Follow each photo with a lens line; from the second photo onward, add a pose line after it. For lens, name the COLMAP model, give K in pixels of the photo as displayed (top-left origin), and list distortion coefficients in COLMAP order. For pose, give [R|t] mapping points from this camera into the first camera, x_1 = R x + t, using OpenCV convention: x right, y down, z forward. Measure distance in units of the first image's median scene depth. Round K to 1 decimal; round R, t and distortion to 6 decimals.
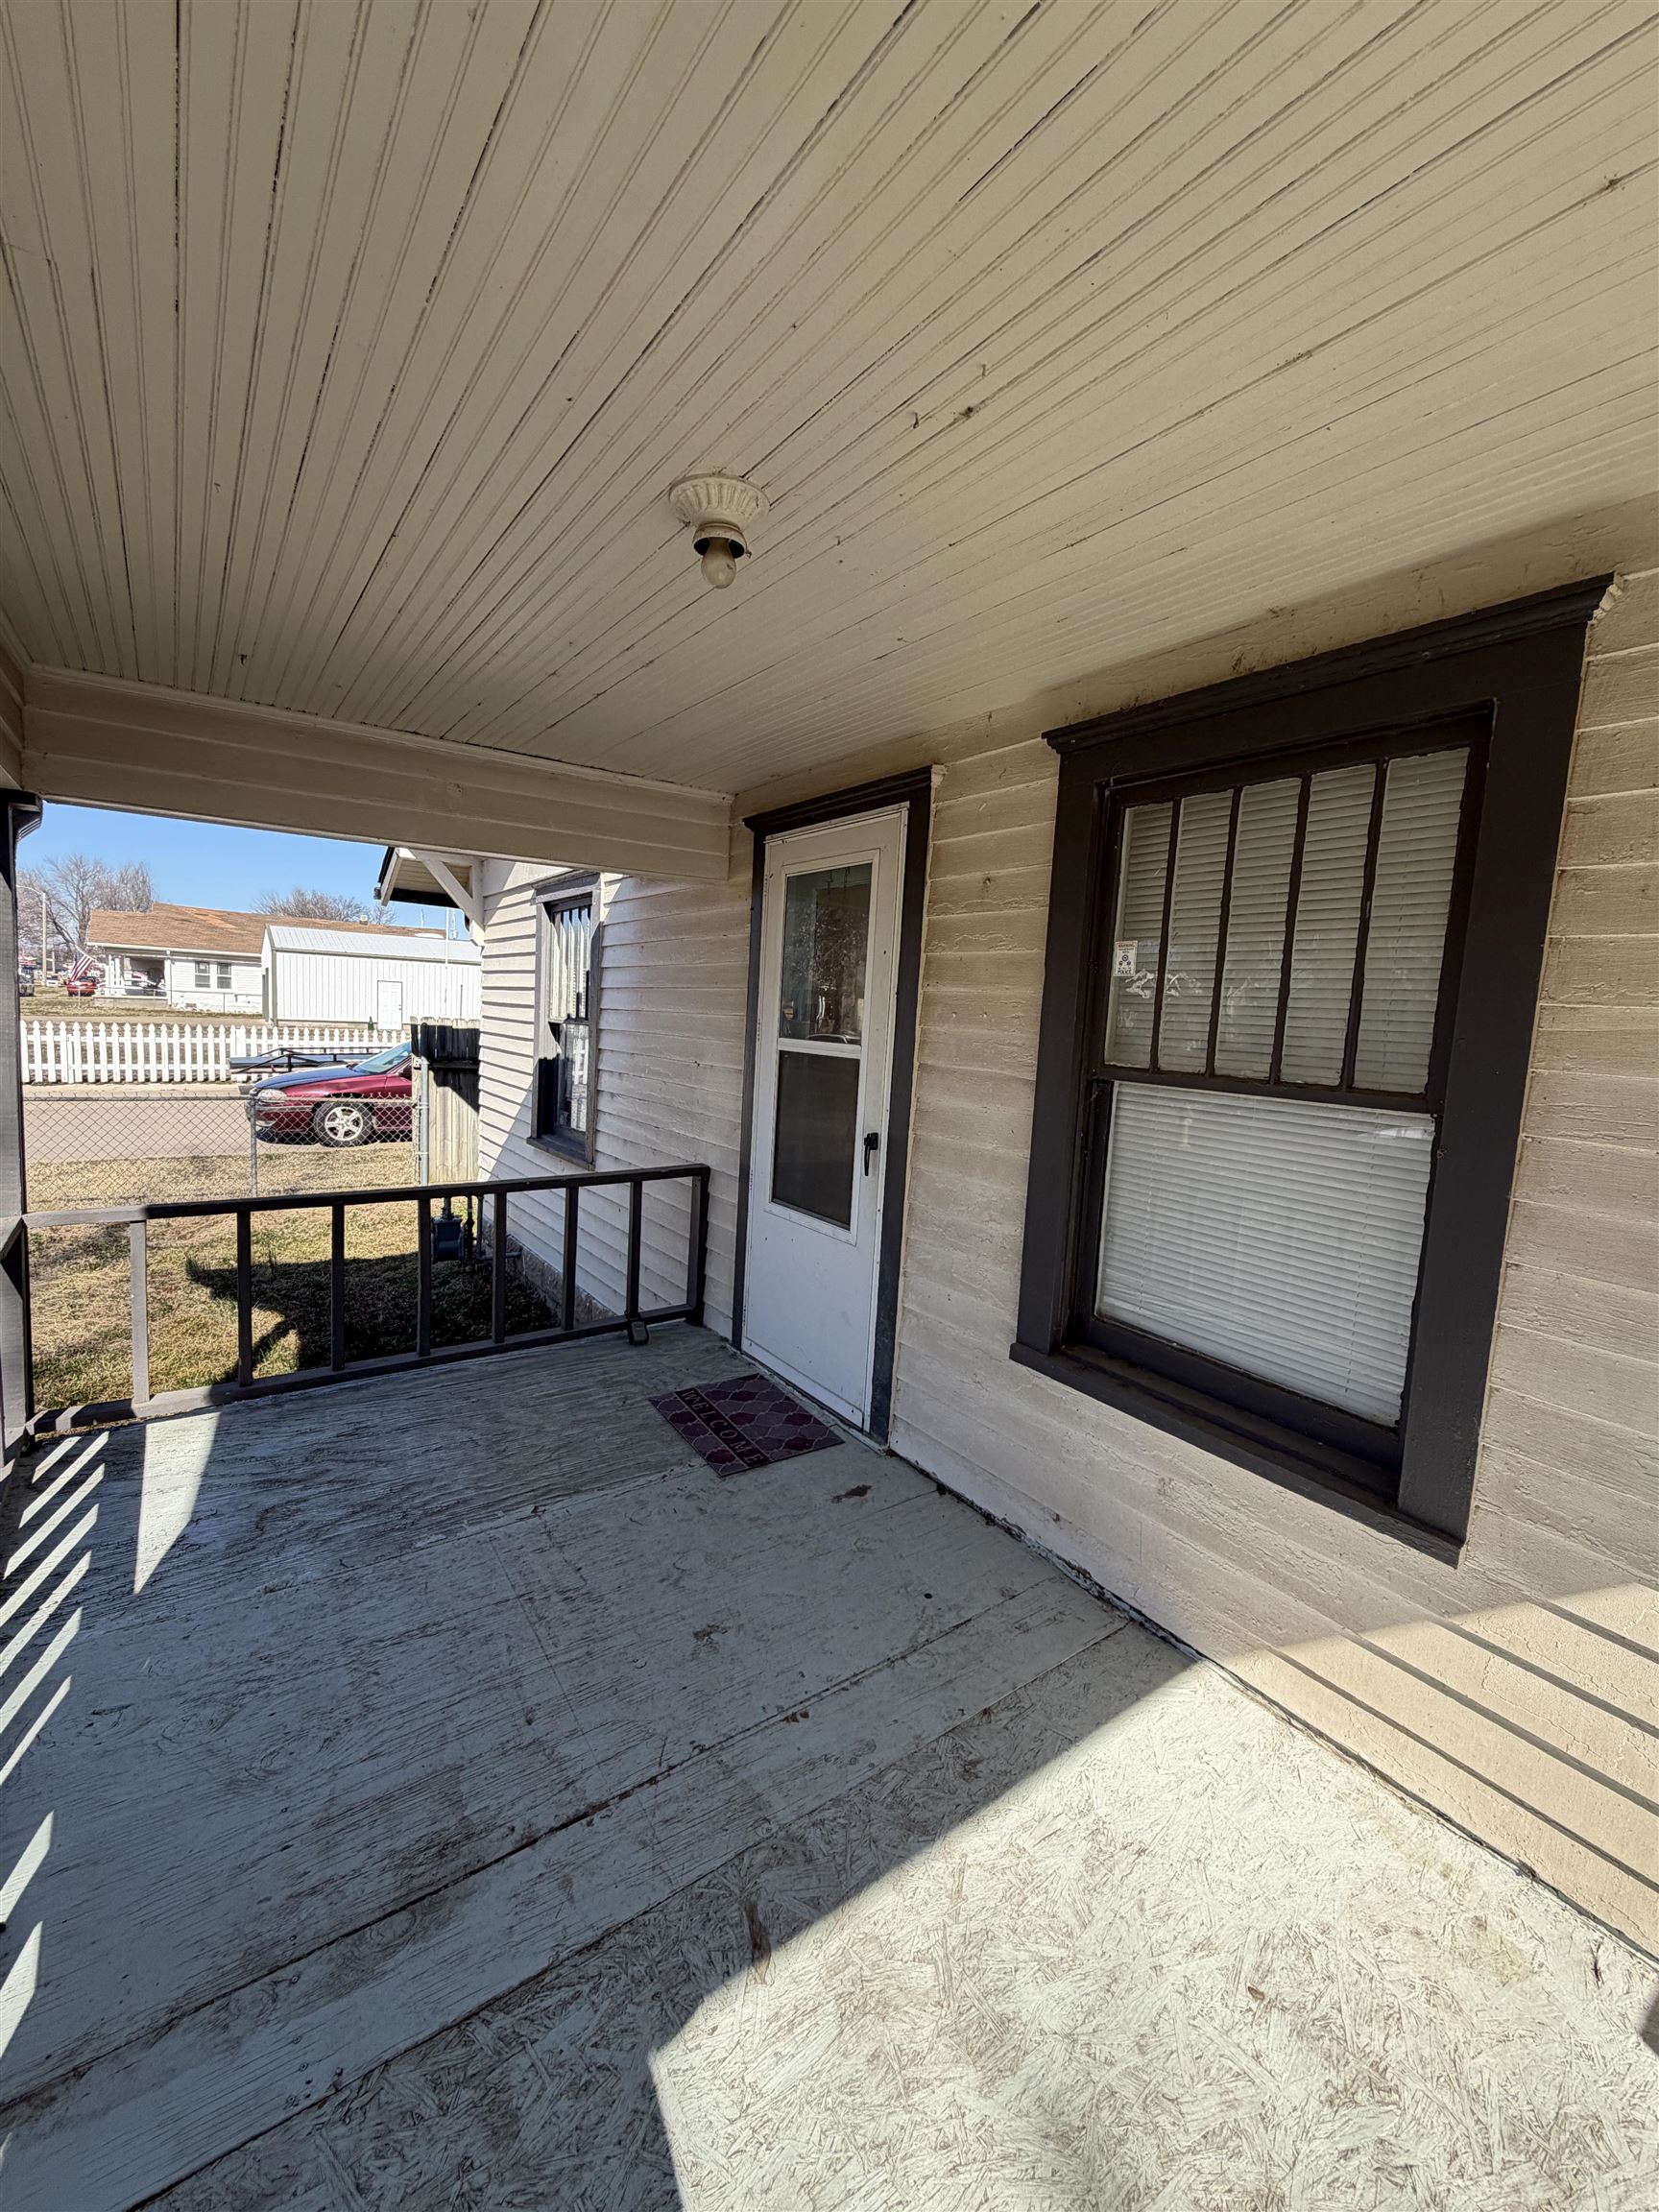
lens RADIAL K [[898.9, 0, 828.3], [0, 898.9, 1105.5], [0, 0, 1]] dist [-0.000883, 0.000358]
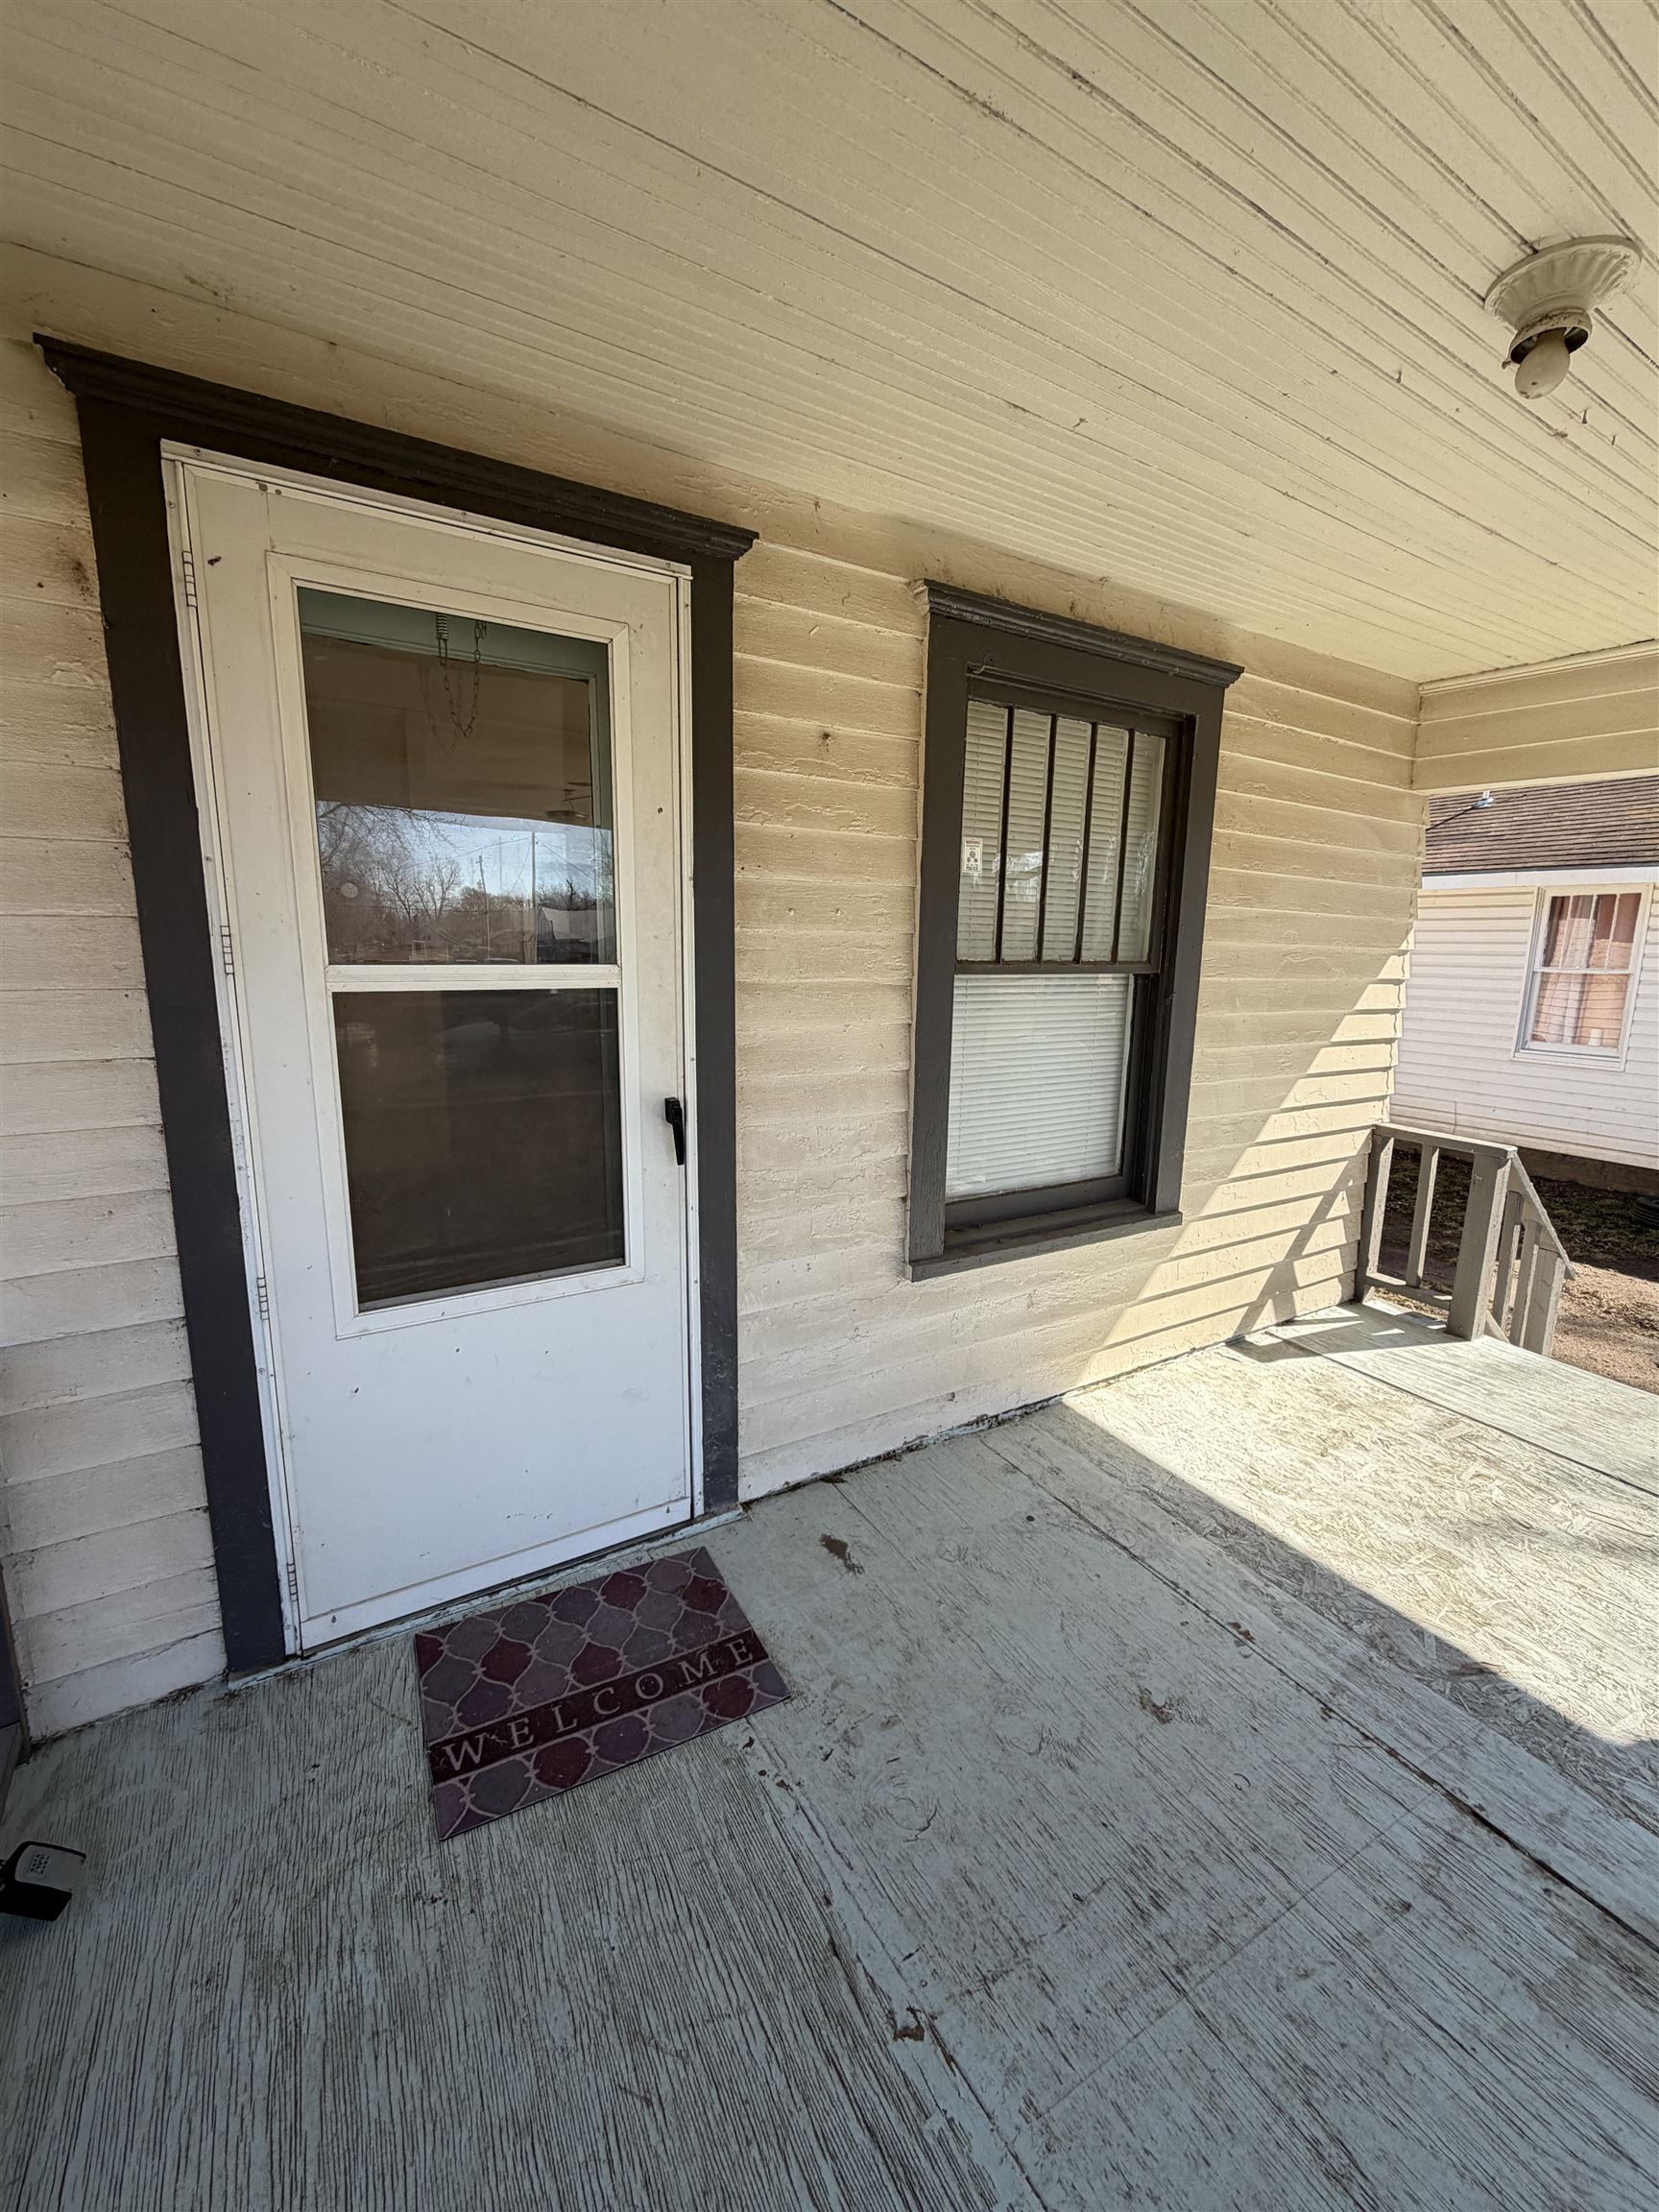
lens RADIAL K [[898.9, 0, 828.3], [0, 898.9, 1105.5], [0, 0, 1]] dist [-0.000883, 0.000358]
pose [[0.076574, -0.231077, 0.969917, -0.663171], [0.089769, 0.970421, 0.224110, -0.115861], [-0.993015, 0.069907, 0.095052, 0.962526]]
